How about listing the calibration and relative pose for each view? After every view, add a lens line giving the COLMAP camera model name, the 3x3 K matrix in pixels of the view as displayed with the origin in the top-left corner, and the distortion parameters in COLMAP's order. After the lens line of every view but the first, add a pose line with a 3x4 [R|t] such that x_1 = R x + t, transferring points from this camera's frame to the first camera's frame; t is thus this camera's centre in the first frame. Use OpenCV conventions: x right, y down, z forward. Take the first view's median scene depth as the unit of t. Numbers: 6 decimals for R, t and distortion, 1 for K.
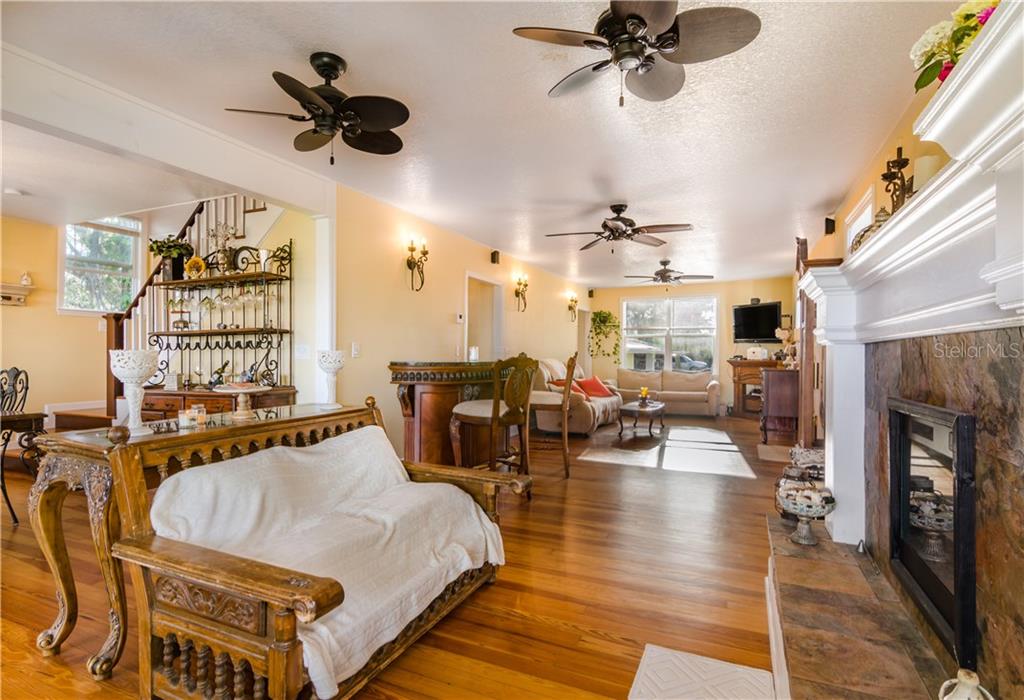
lens RADIAL K [[525.0, 0, 515.9], [0, 525.0, 355.0], [0, 0, 1]] dist [0.000251, 0.001055]
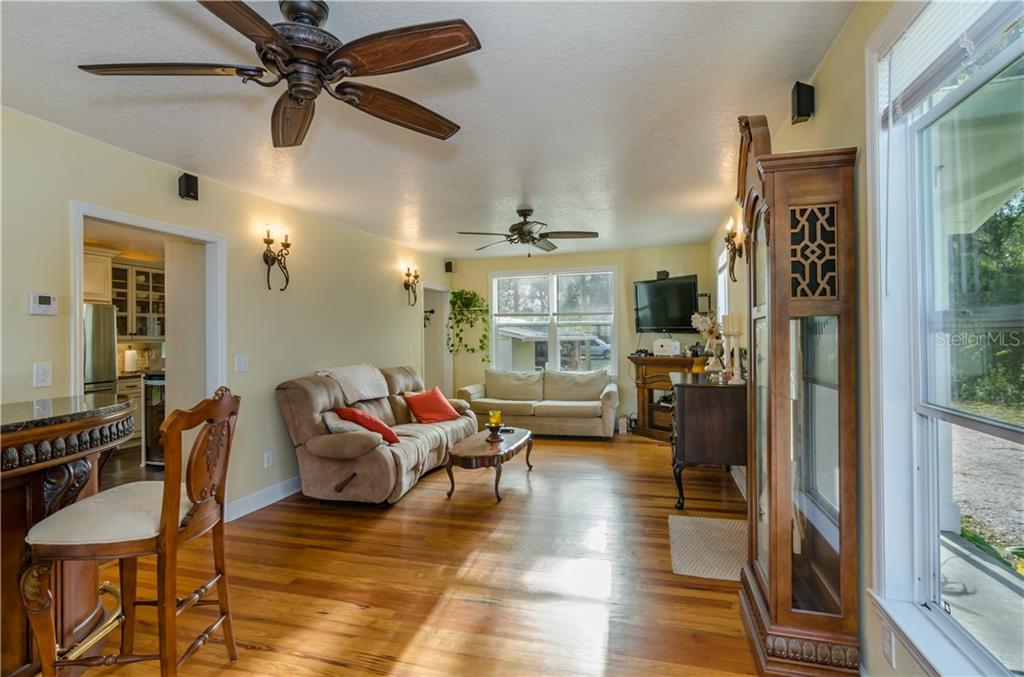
lens RADIAL K [[497.5, 0, 519.4], [0, 497.5, 334.8], [0, 0, 1]] dist [0.004189, 0.000318]
pose [[0.990443, -0.018509, 0.136674, 0.192261], [0.018537, 0.999828, 0.001065, -0.028495], [-0.136670, 0.001479, 0.990616, 0.405627]]
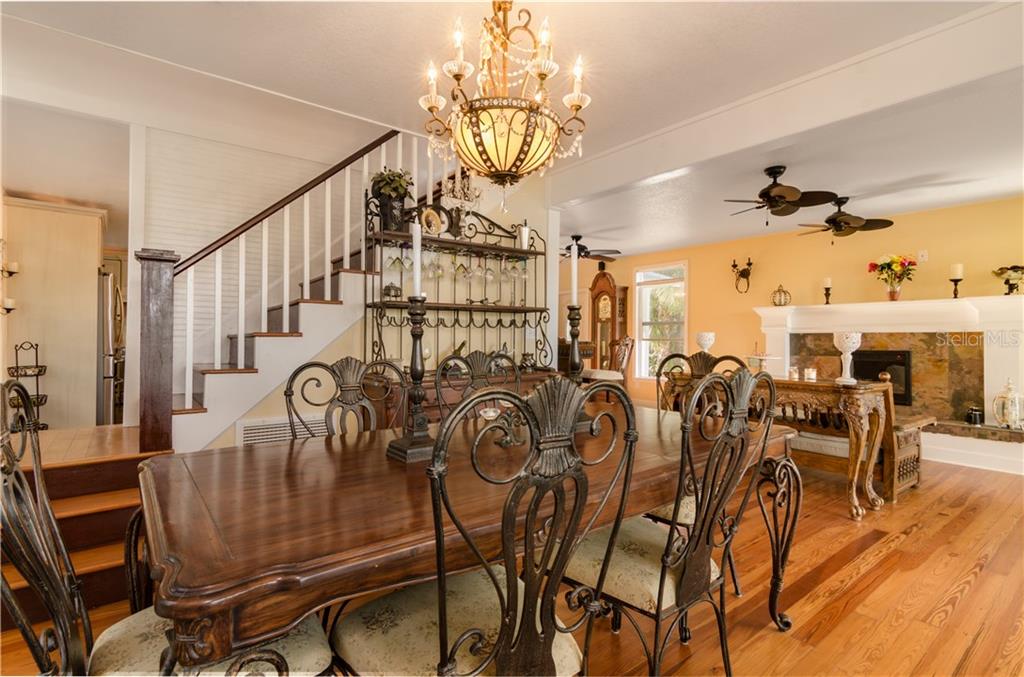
lens RADIAL K [[497.5, 0, 504.4], [0, 497.5, 335.7], [0, 0, 1]] dist [0.004189, 0.000318]
pose [[0.460592, 0.004775, 0.887599, -0.740982], [-0.004096, 0.999986, -0.003255, 0.002893], [-0.887603, -0.002137, 0.460605, 0.339515]]
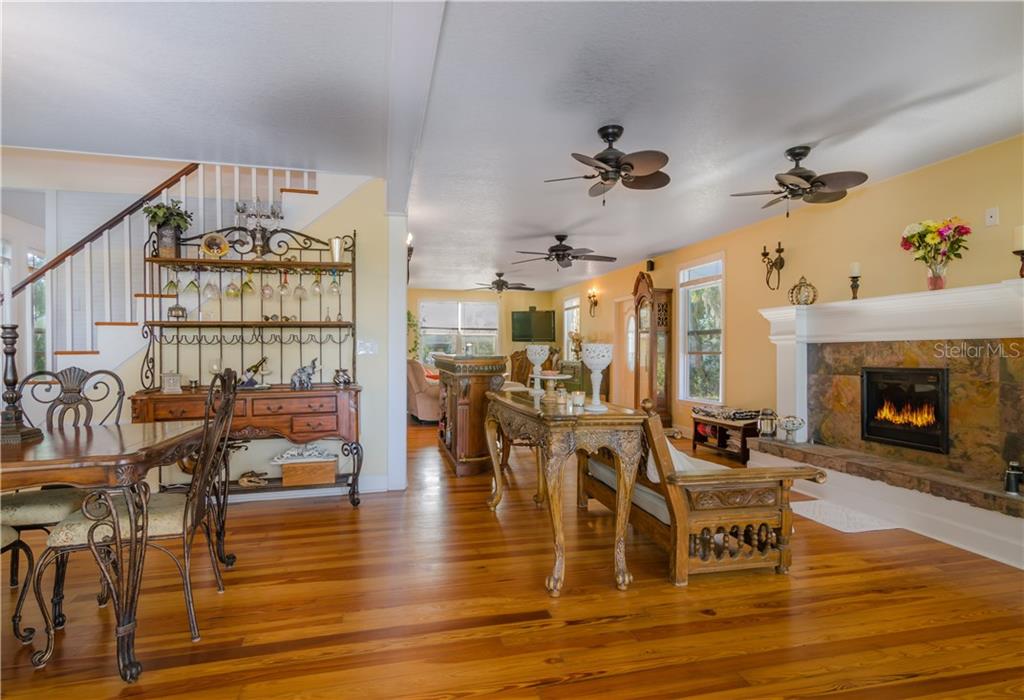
lens RADIAL K [[525.0, 0, 507.3], [0, 525.0, 354.4], [0, 0, 1]] dist [0.000251, 0.001055]
pose [[0.784241, -0.006920, 0.620418, -0.463335], [0.005006, 0.999976, 0.004825, 0.002603], [-0.620436, -0.000678, 0.784256, 0.036535]]
